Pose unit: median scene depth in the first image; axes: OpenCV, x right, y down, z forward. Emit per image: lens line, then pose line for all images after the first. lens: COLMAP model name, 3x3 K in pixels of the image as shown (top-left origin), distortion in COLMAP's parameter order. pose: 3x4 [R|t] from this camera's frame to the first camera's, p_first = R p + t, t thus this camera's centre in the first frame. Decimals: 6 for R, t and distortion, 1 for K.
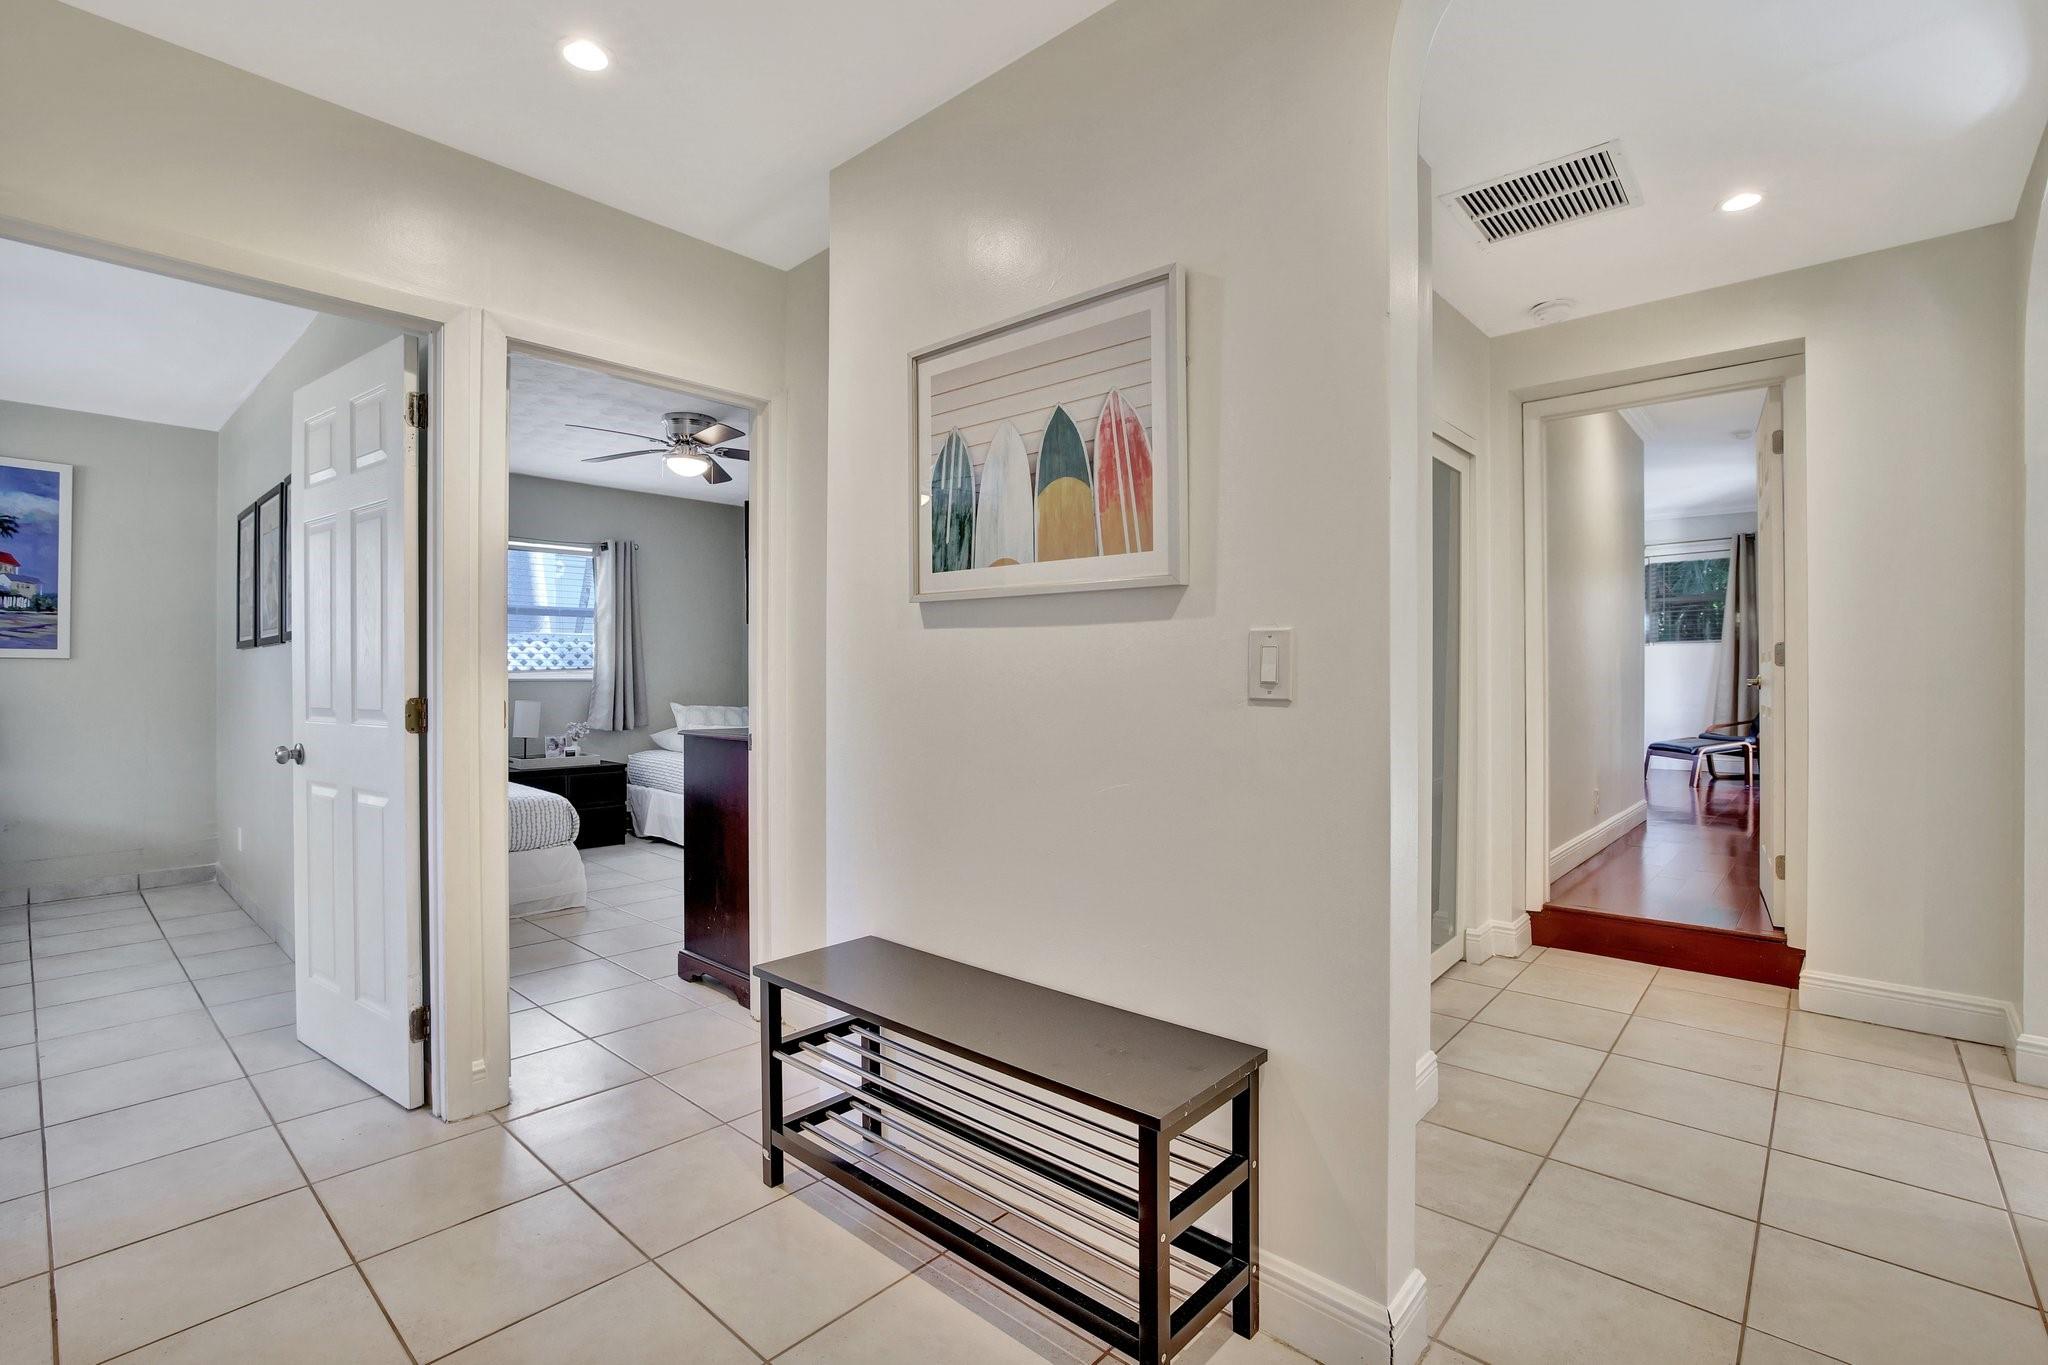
lens RADIAL K [[917.4, 0, 1014.7], [0, 917.4, 663.4], [0, 0, 1]] dist [-0.065391, 0.021293]
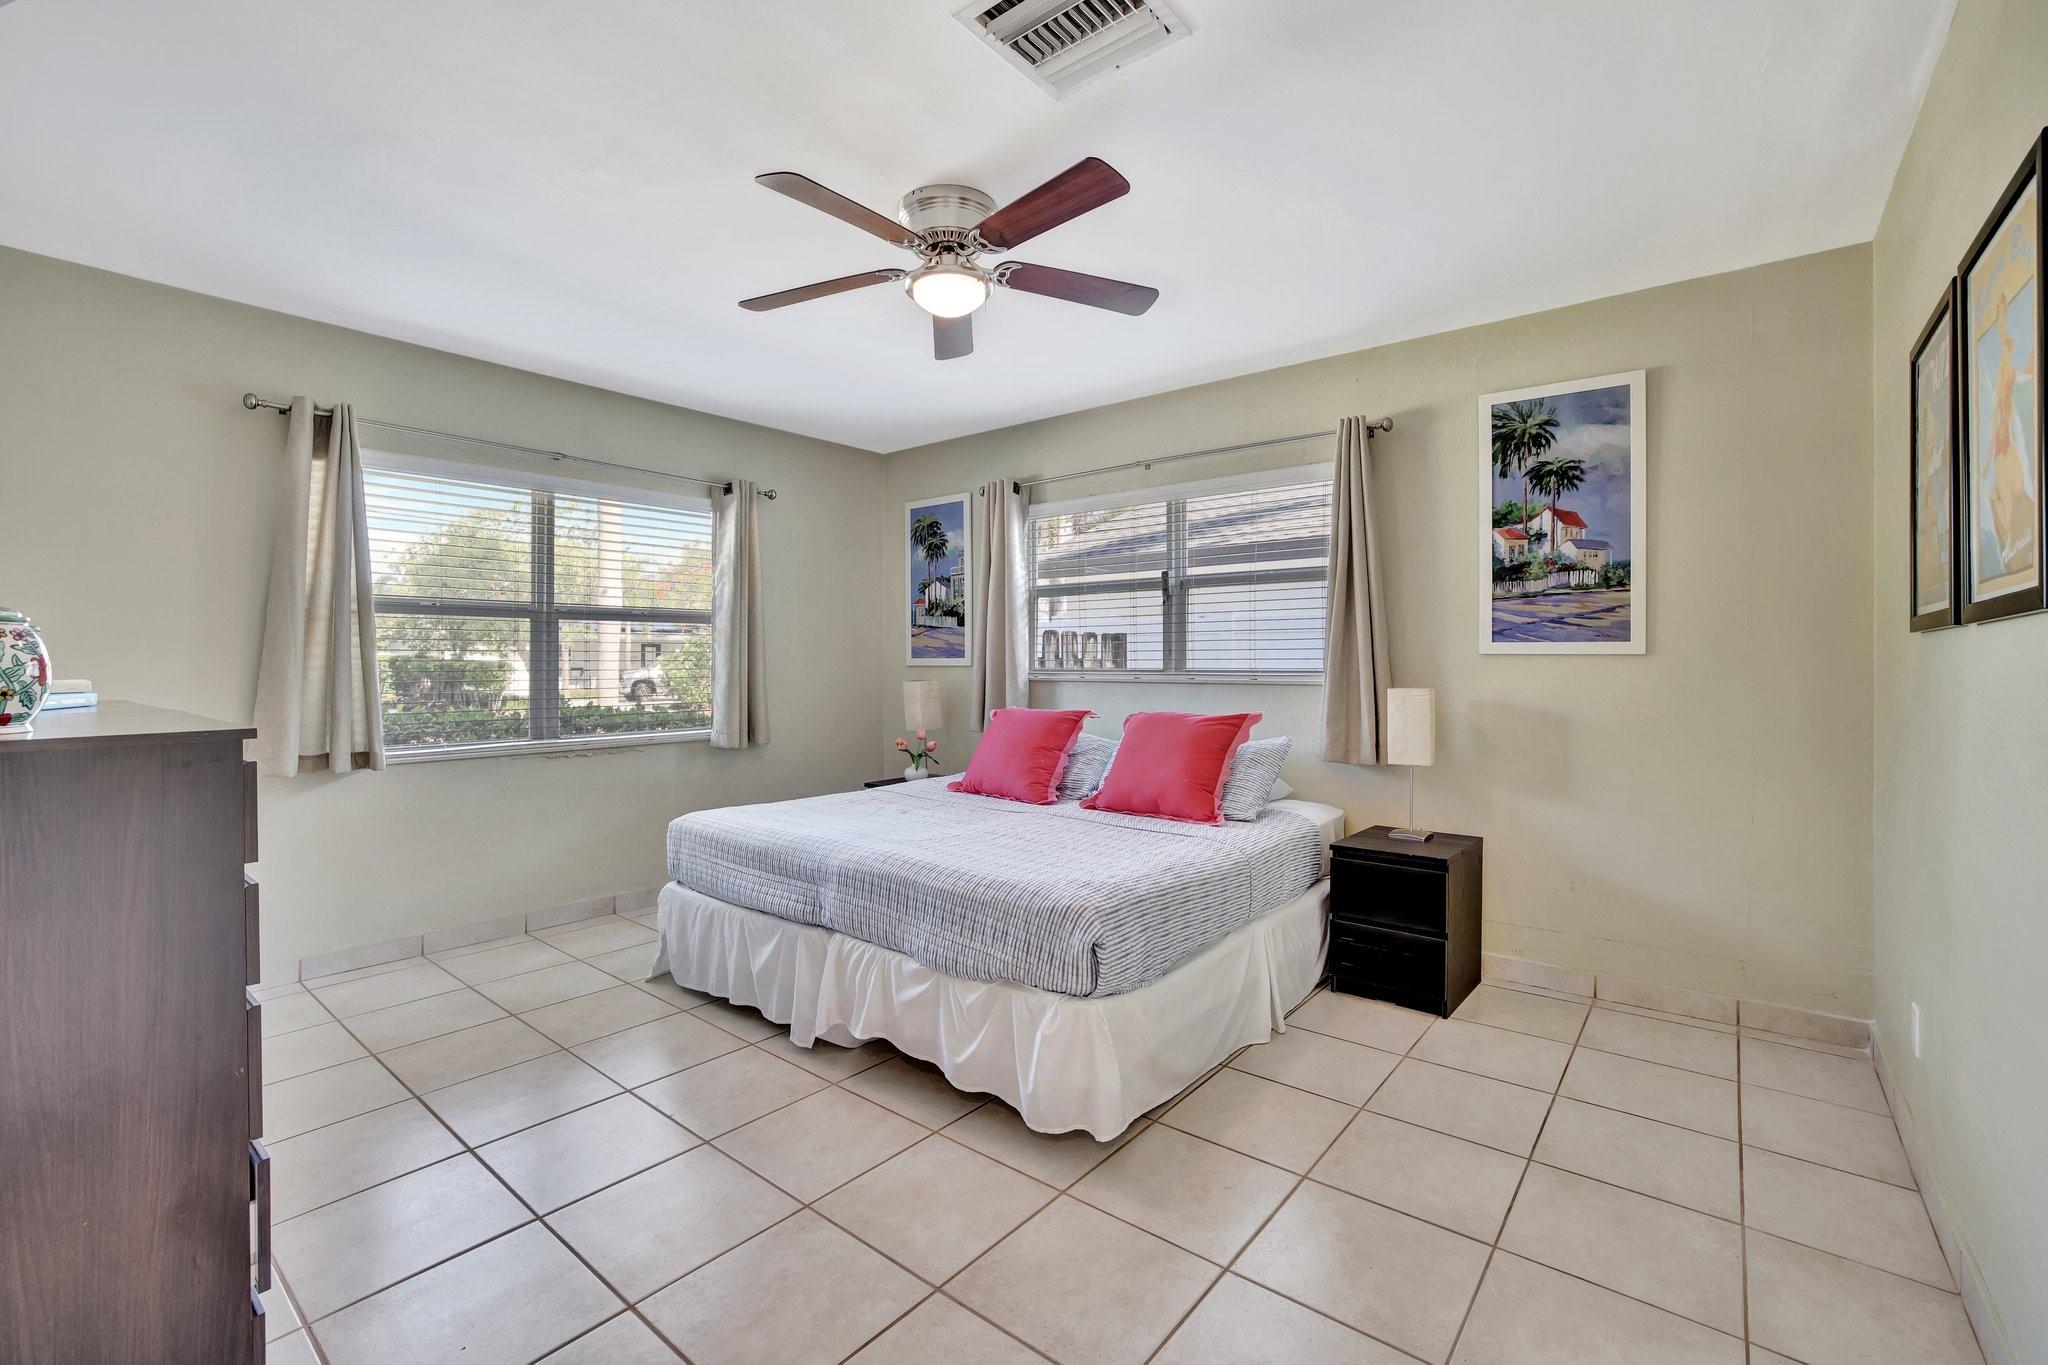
lens RADIAL K [[881.8, 0, 1018.2], [0, 881.8, 677.0], [0, 0, 1]] dist [-0.050357, 0.018408]
pose [[0.025996, 0.015155, -0.999547, -0.432845], [0.018787, 0.999701, 0.015646, -0.007914], [0.999485, -0.019185, 0.025704, 0.504832]]
